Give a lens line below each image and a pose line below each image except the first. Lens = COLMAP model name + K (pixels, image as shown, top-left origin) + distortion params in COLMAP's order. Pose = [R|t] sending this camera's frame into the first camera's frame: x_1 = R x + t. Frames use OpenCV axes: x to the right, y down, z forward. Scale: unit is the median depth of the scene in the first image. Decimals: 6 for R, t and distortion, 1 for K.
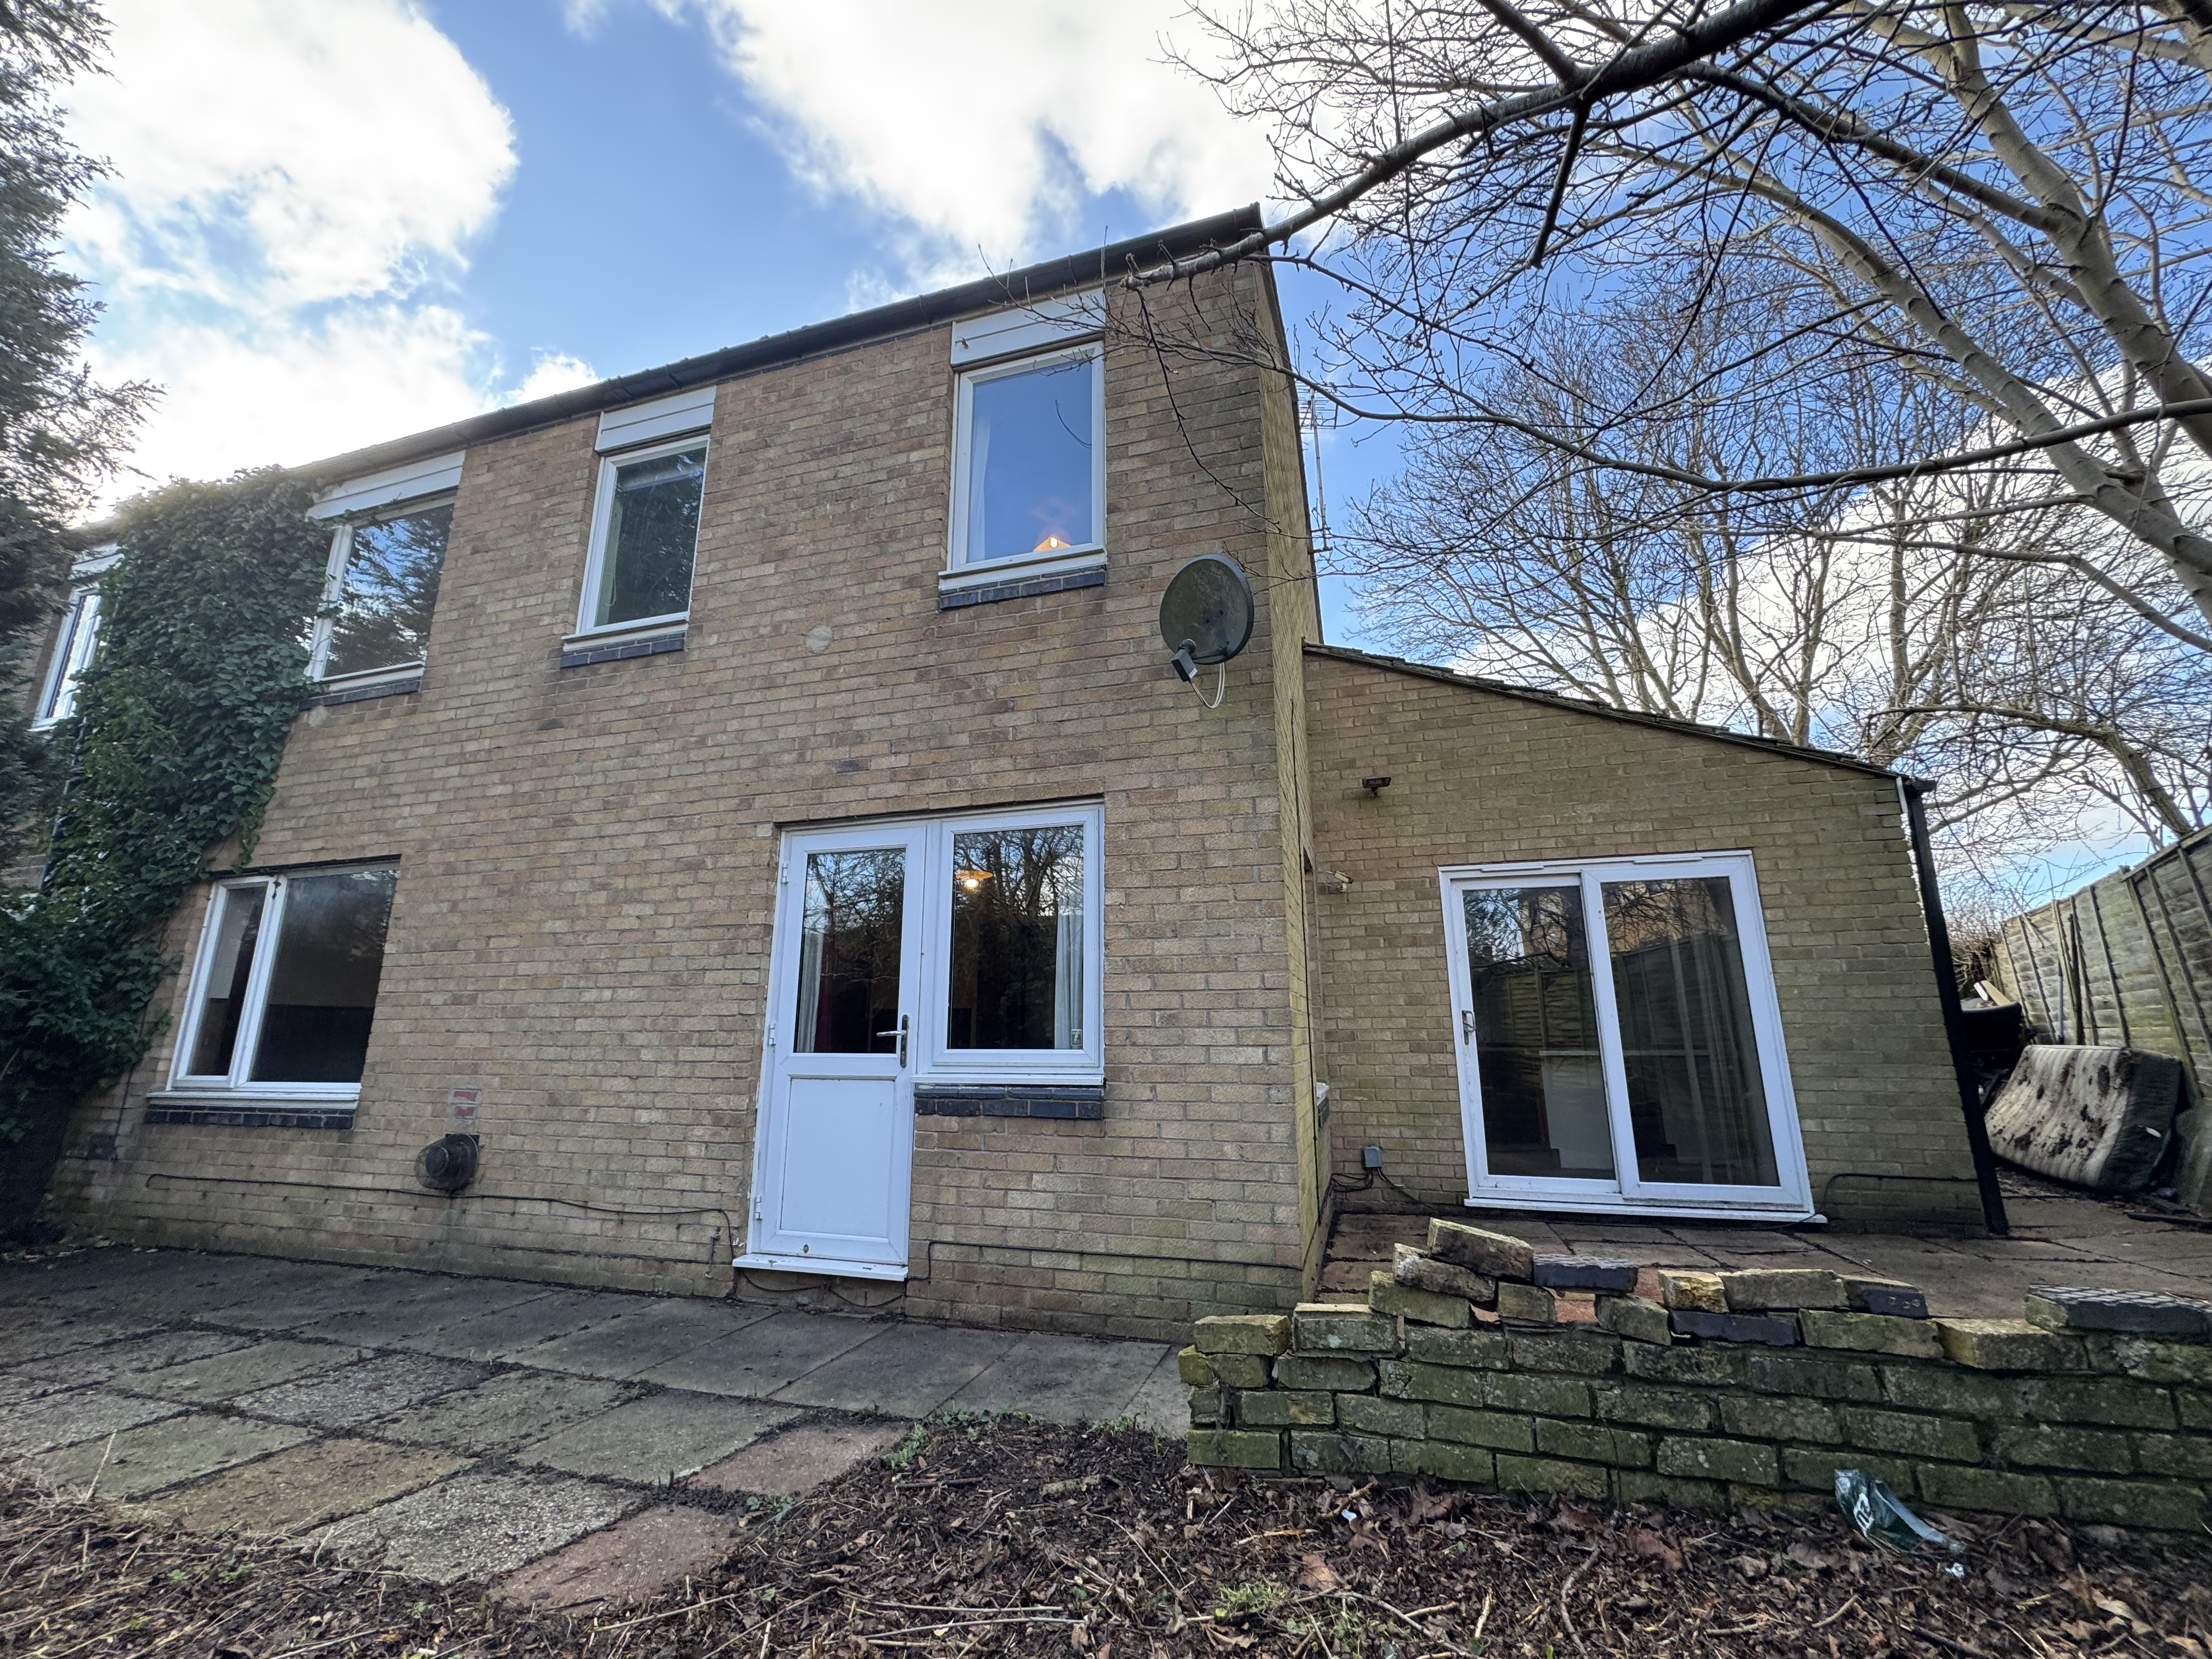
lens RADIAL K [[873.2, 0, 1106.0], [0, 873.2, 829.5], [0, 0, 1]] dist [-0.000150, -0.000243]
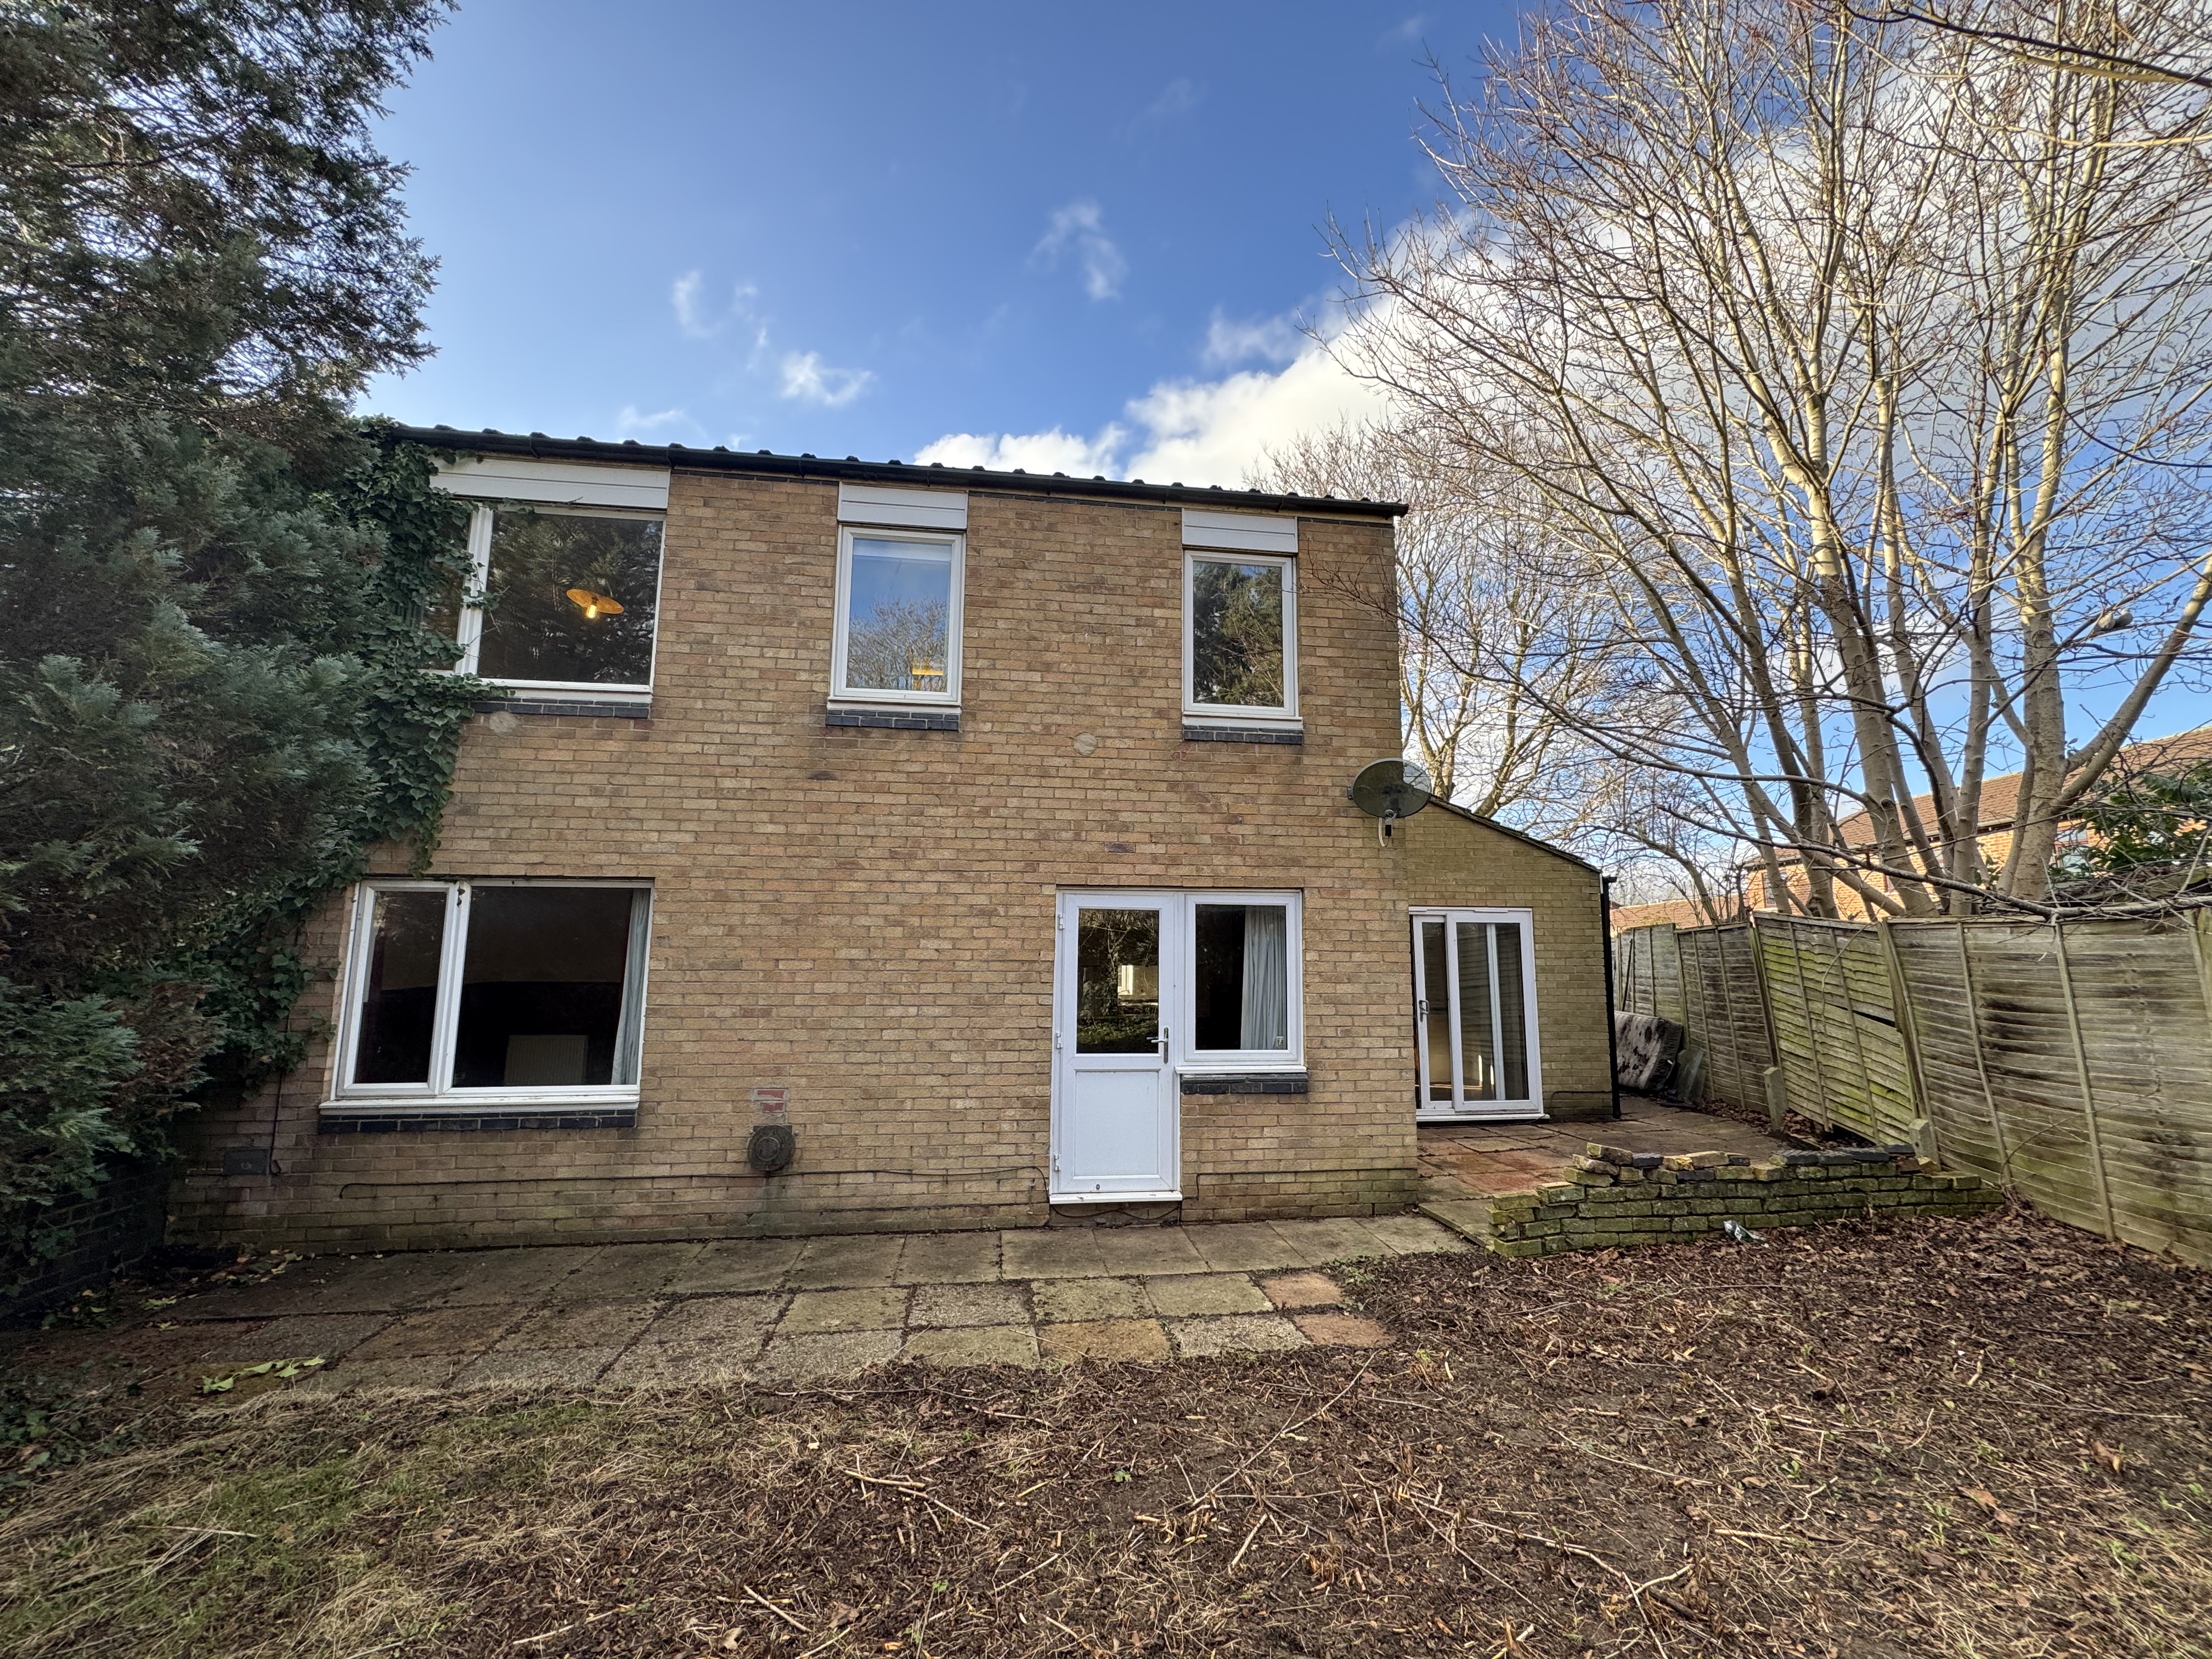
lens RADIAL K [[873.2, 0, 1106.0], [0, 873.2, 829.5], [0, 0, 1]] dist [-0.000150, -0.000243]
pose [[0.909546, 0.067166, 0.410139, -0.870489], [-0.106720, 0.991509, 0.074295, -0.199856], [-0.401667, -0.111345, 0.908992, -0.238929]]
